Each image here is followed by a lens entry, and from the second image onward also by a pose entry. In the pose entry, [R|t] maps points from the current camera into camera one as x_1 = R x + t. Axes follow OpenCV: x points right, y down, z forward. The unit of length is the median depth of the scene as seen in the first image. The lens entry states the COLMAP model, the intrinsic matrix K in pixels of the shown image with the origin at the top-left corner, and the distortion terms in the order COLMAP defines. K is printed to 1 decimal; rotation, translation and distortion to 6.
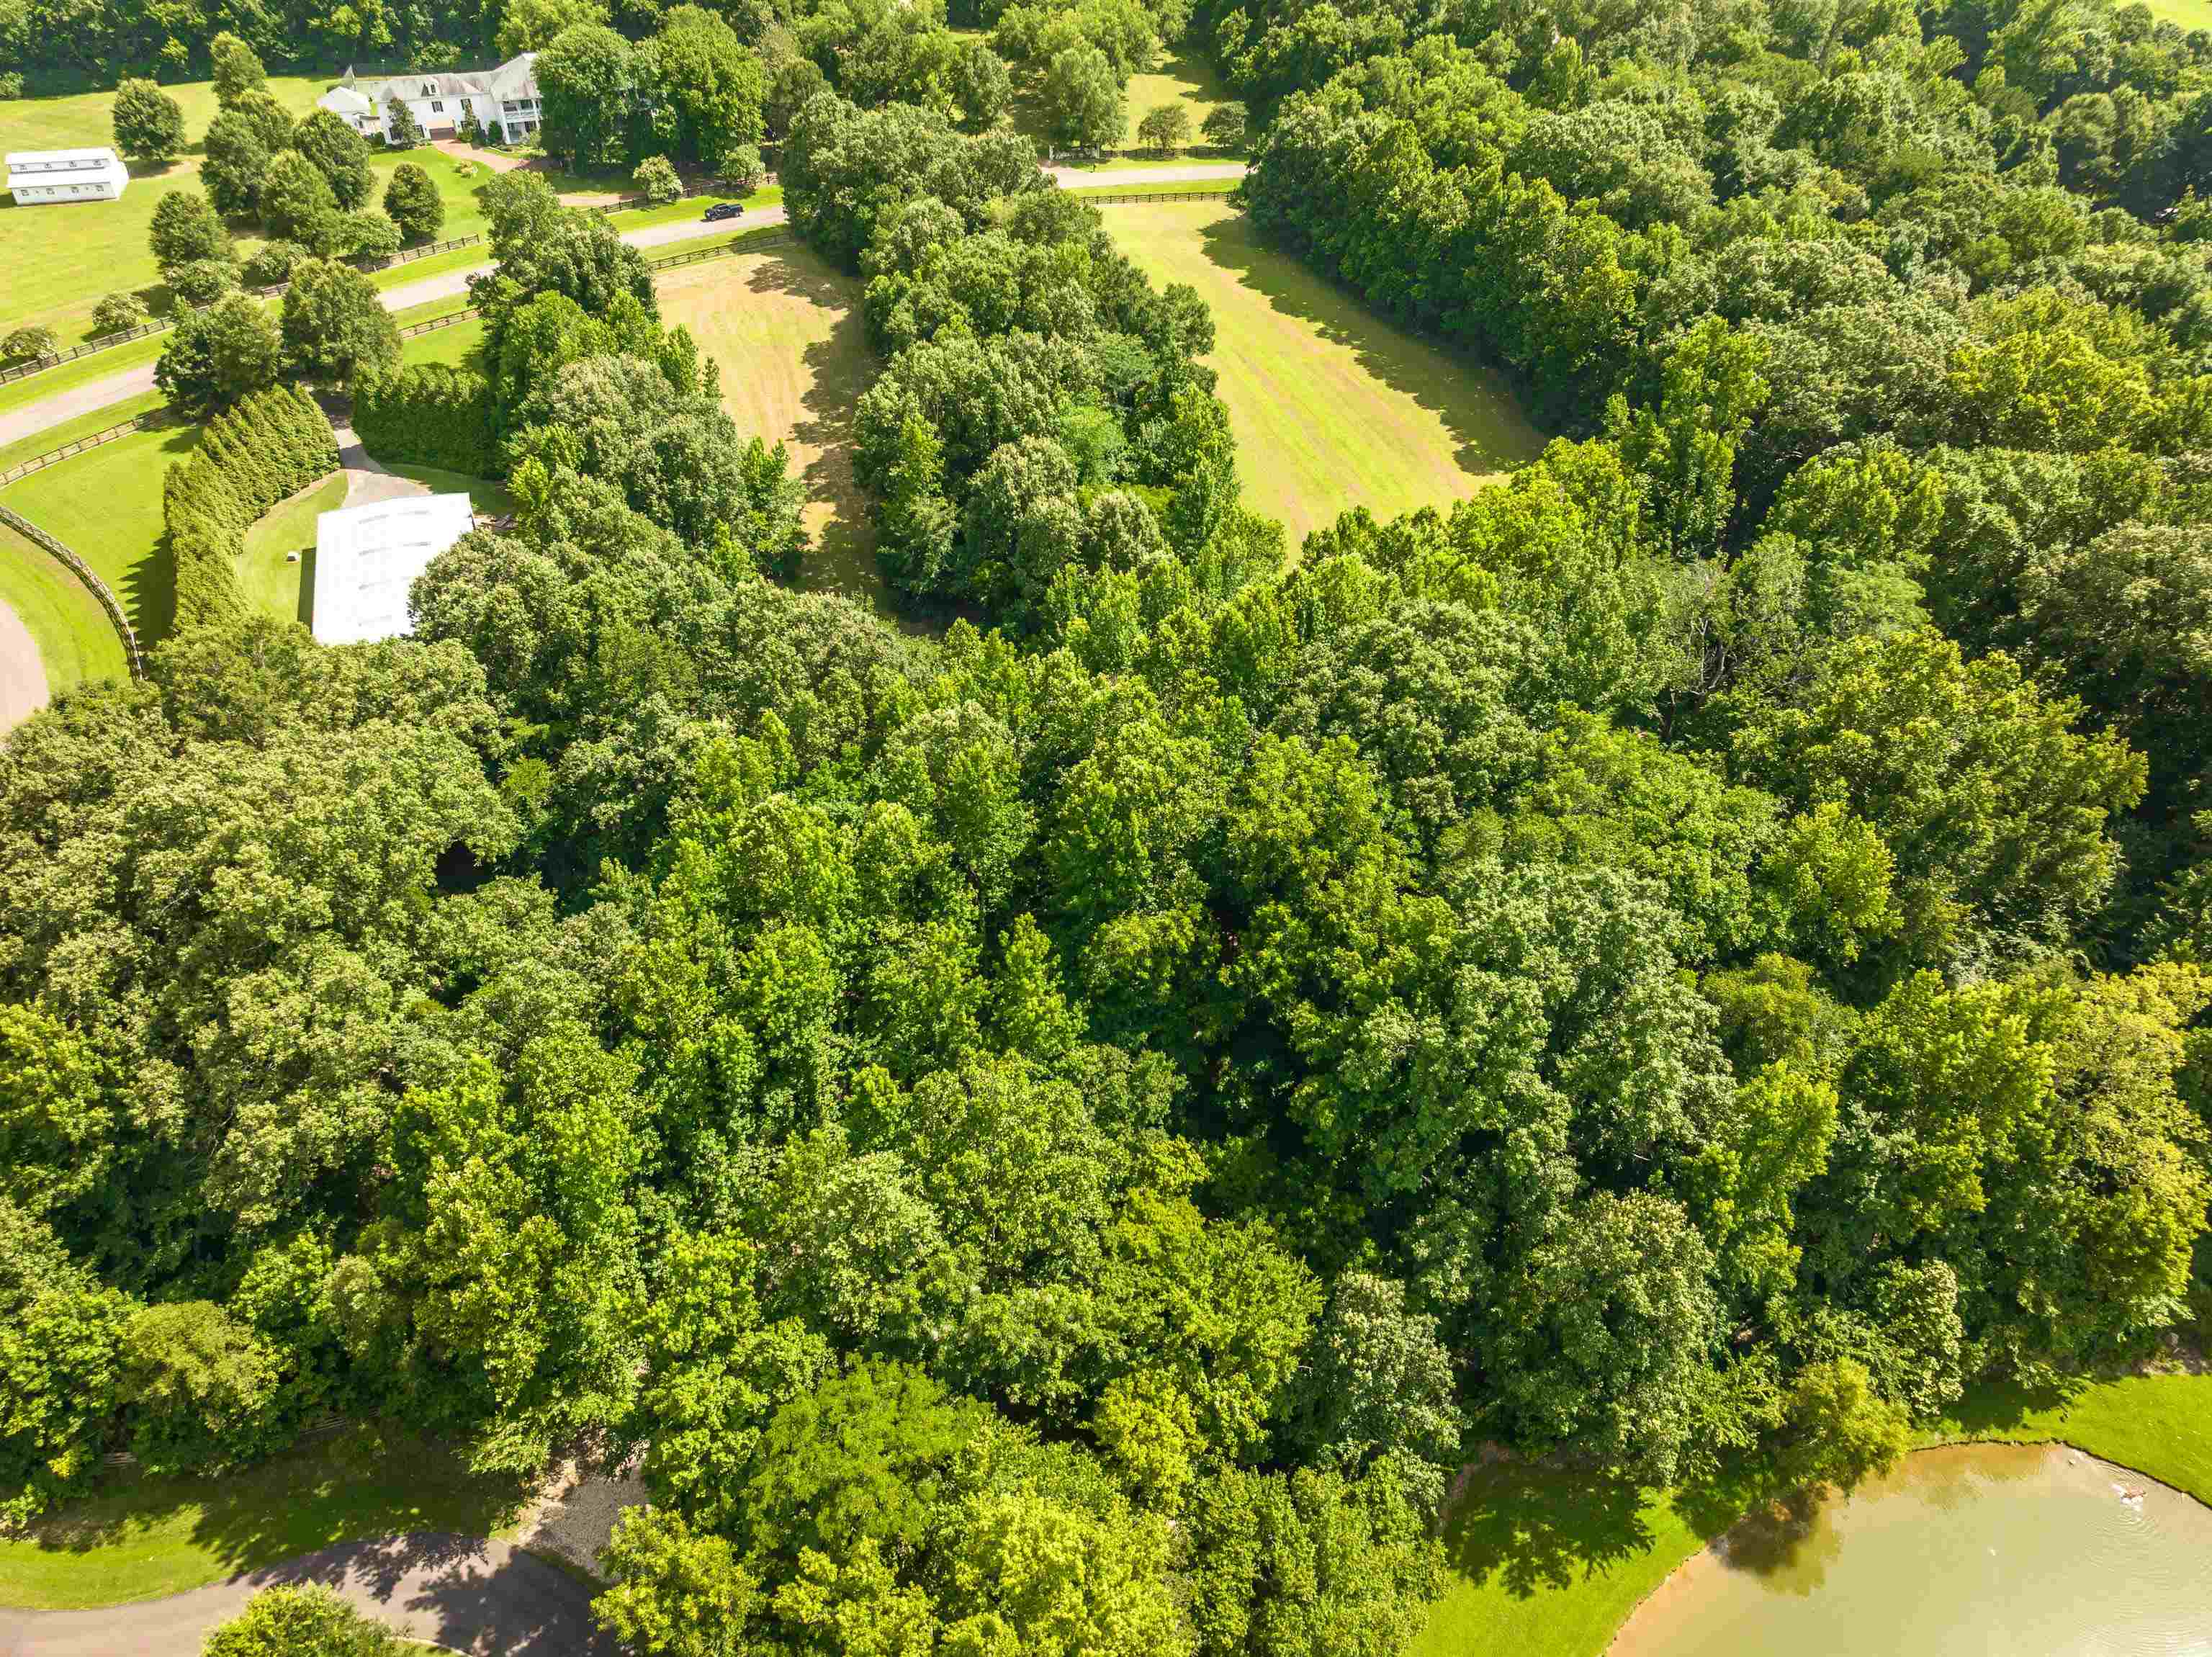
lens RADIAL K [[1564.4, 0, 1106.0], [0, 1564.4, 828.5], [0, 0, 1]] dist [-0.029128, 0.015349]
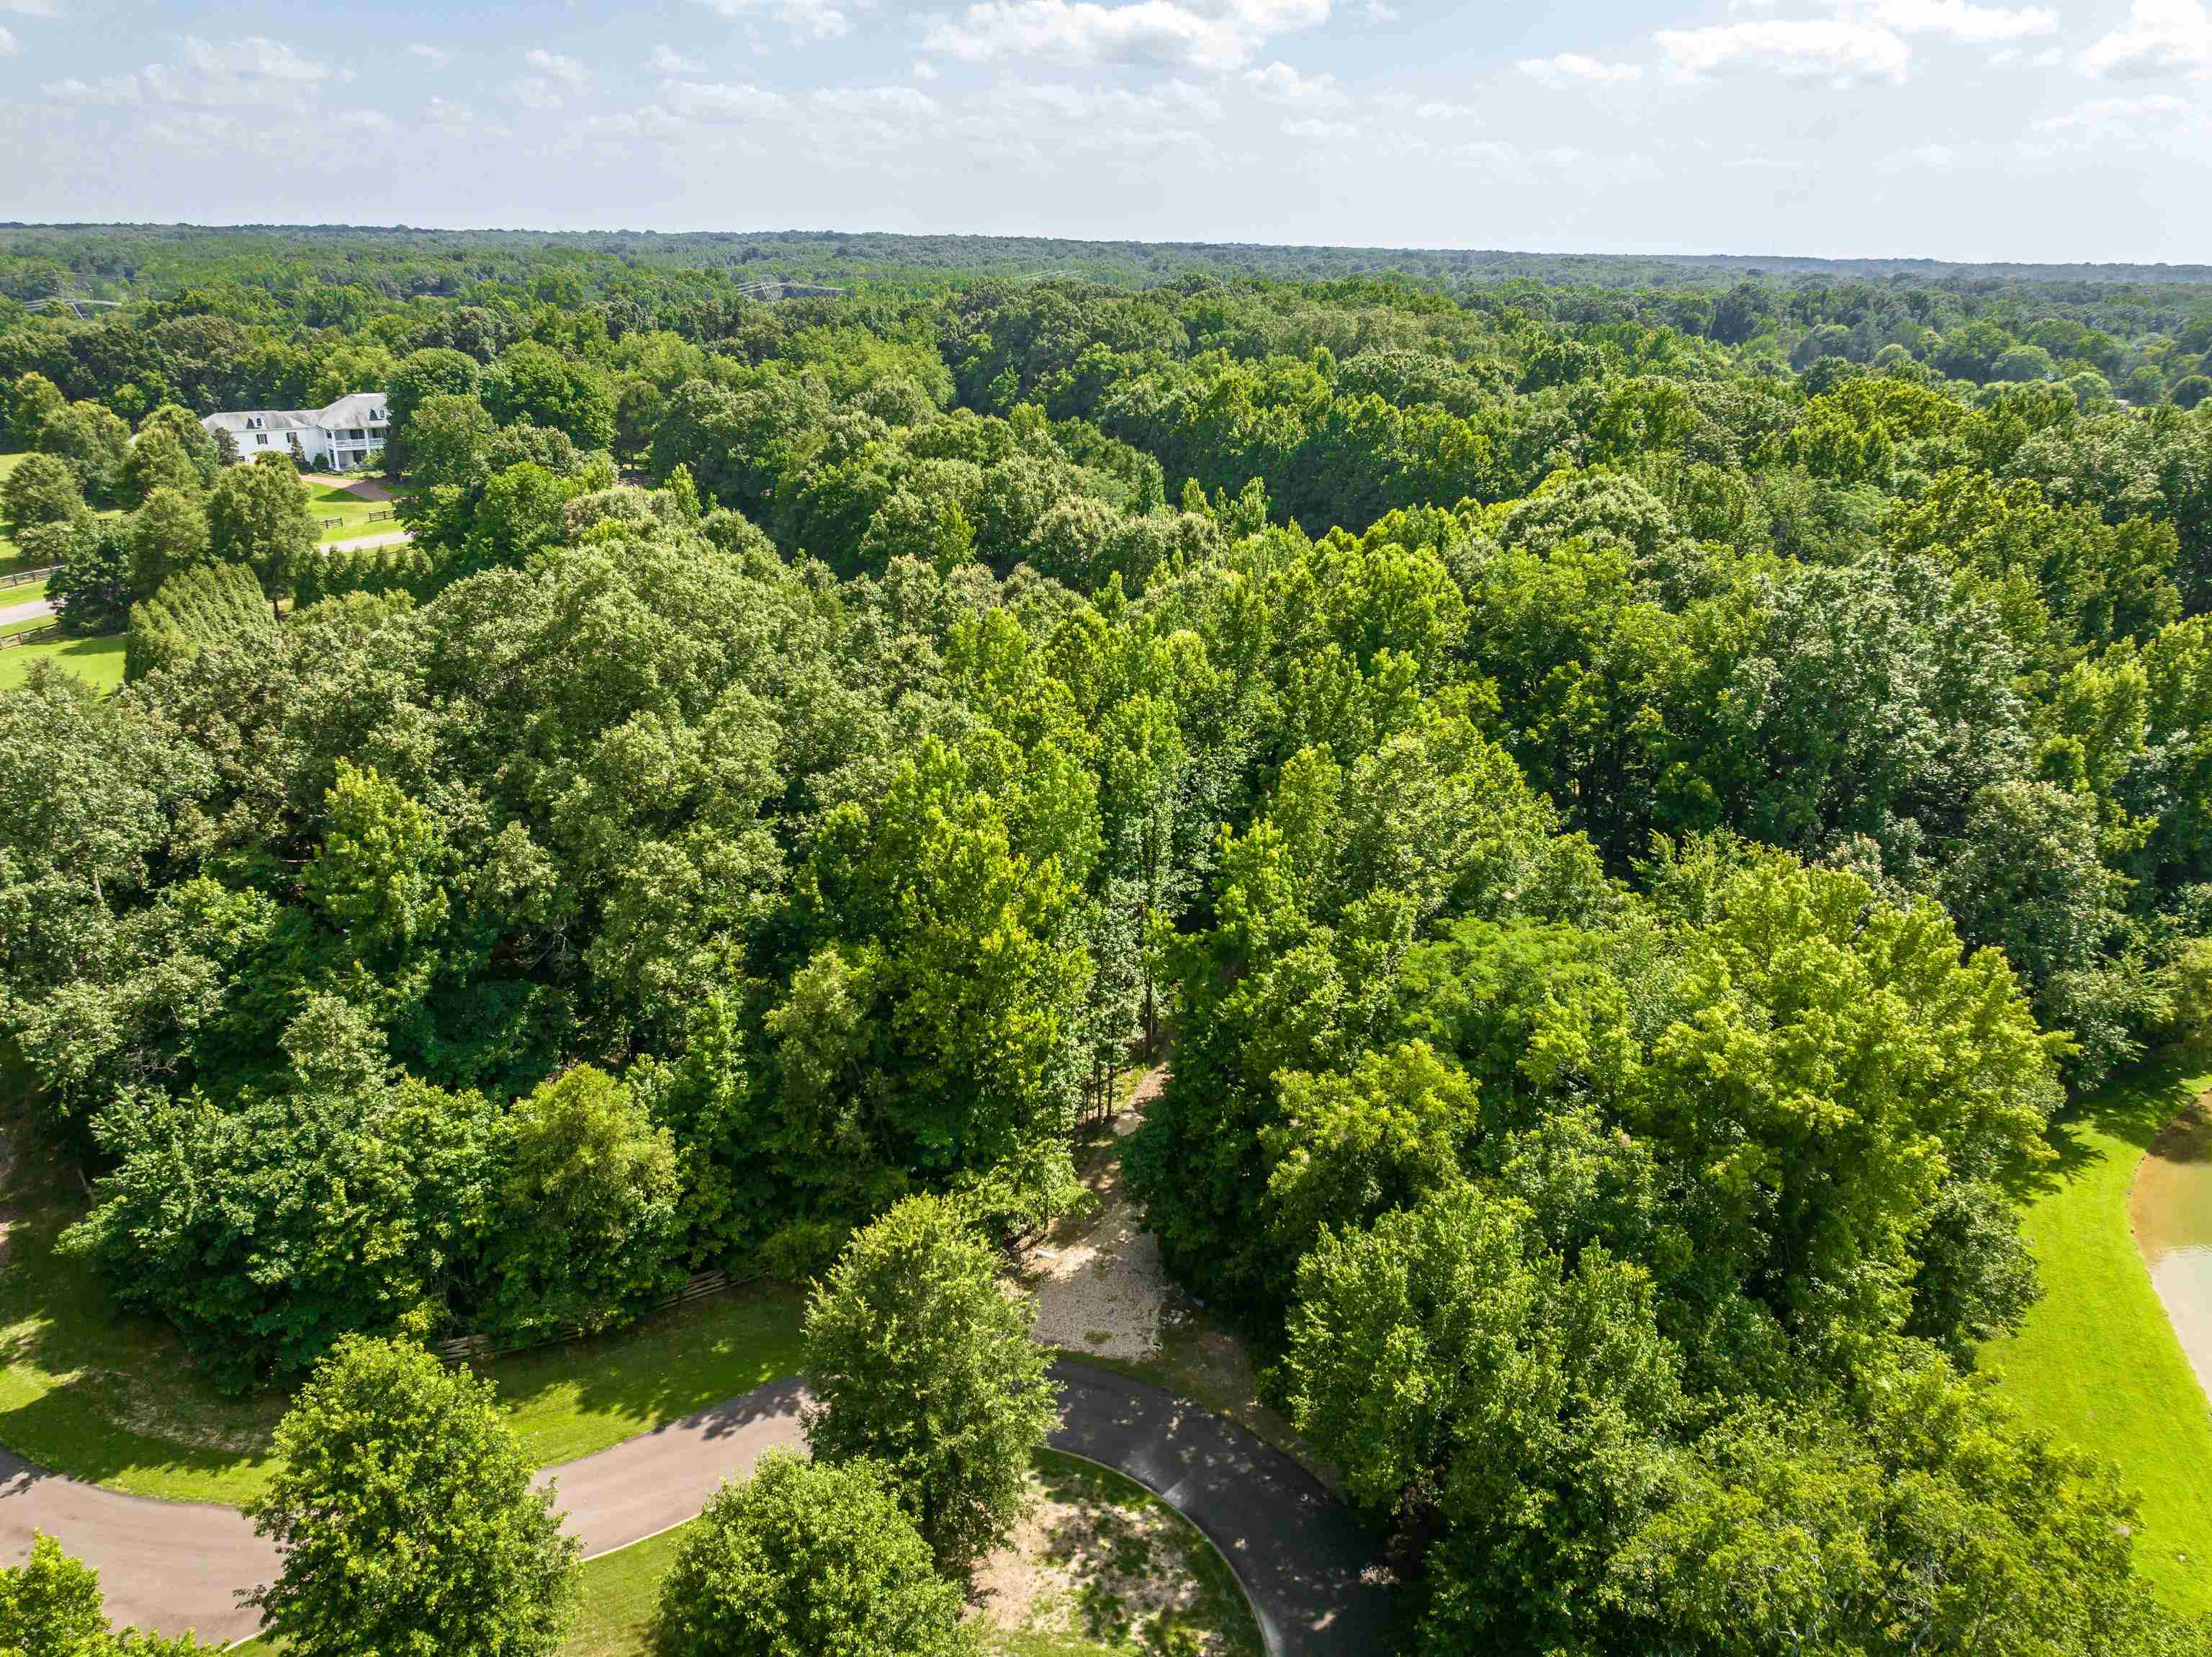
lens RADIAL K [[1561.2, 0, 1115.2], [0, 1561.2, 834.1], [0, 0, 1]] dist [-0.039496, 0.030161]
pose [[0.968707, -0.088238, 0.231995, -0.365080], [0.152895, 0.948426, -0.277691, 0.333414], [-0.195527, 0.304472, 0.932237, 0.093576]]
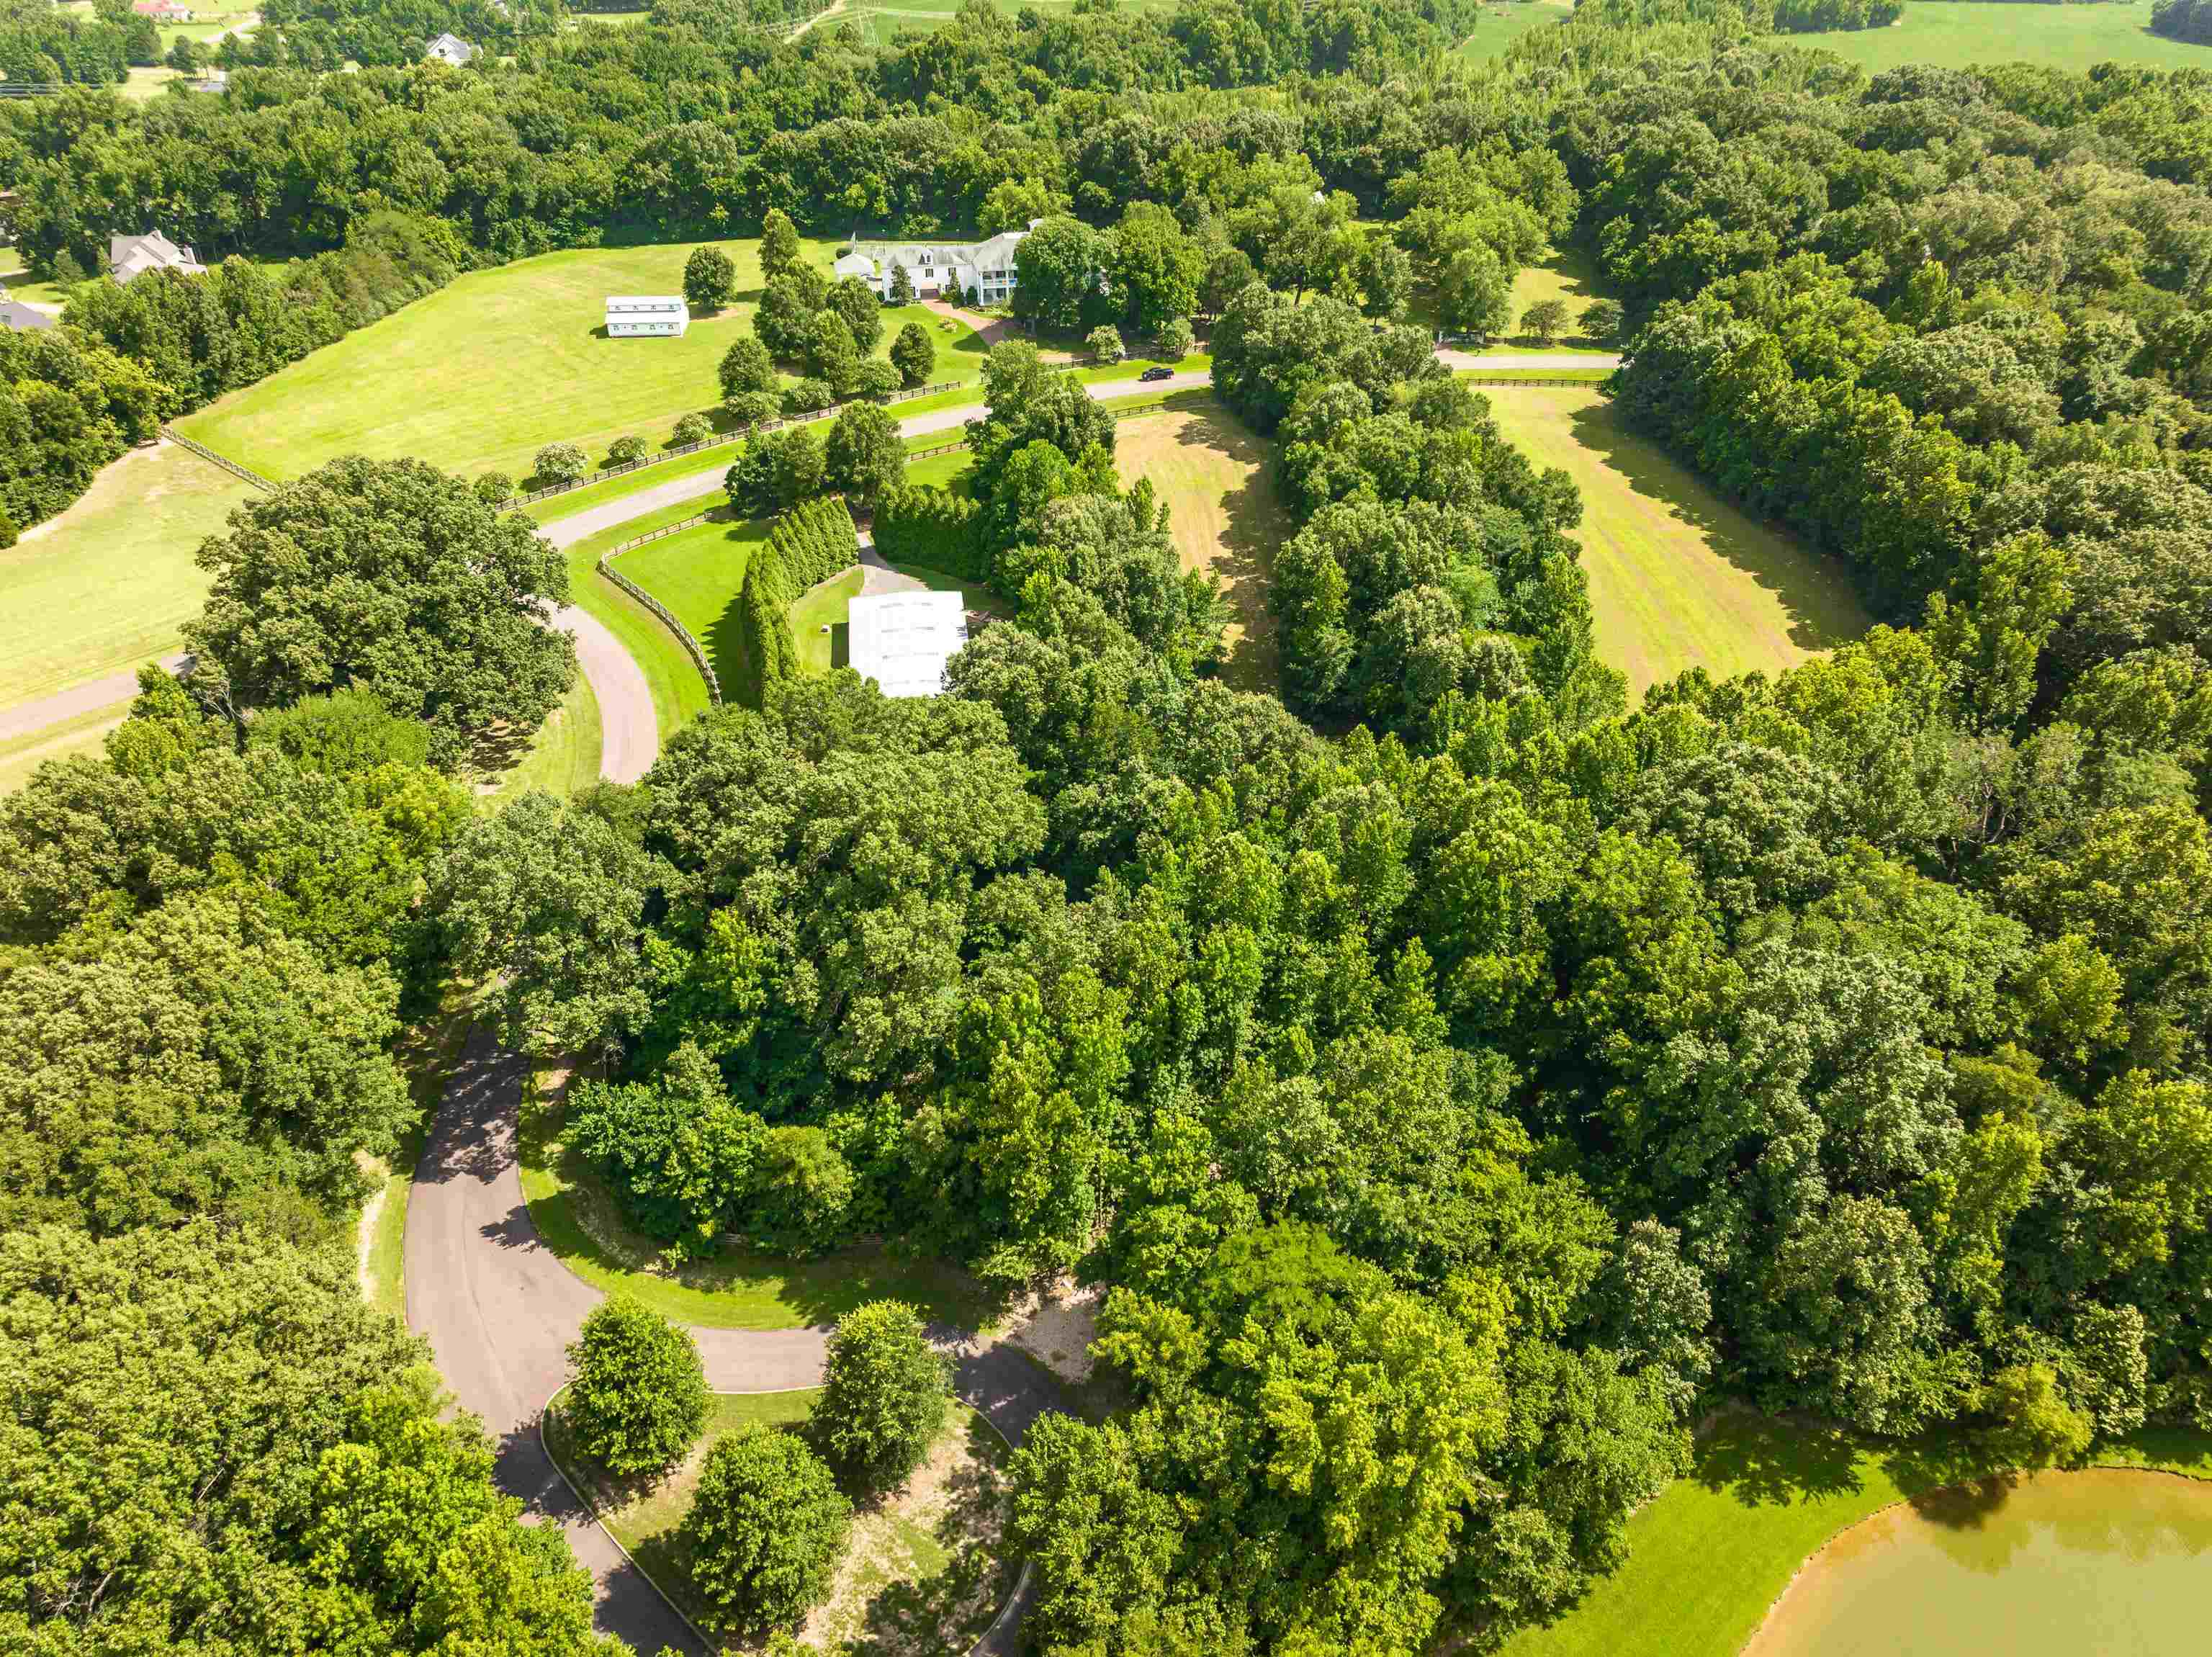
lens RADIAL K [[1561.2, 0, 1115.2], [0, 1561.2, 834.1], [0, 0, 1]] dist [-0.039496, 0.030161]
pose [[0.977272, 0.109331, -0.181622, -0.055289], [-0.123065, 0.990193, -0.066124, 0.069158], [0.172612, 0.086972, 0.981143, -0.296166]]
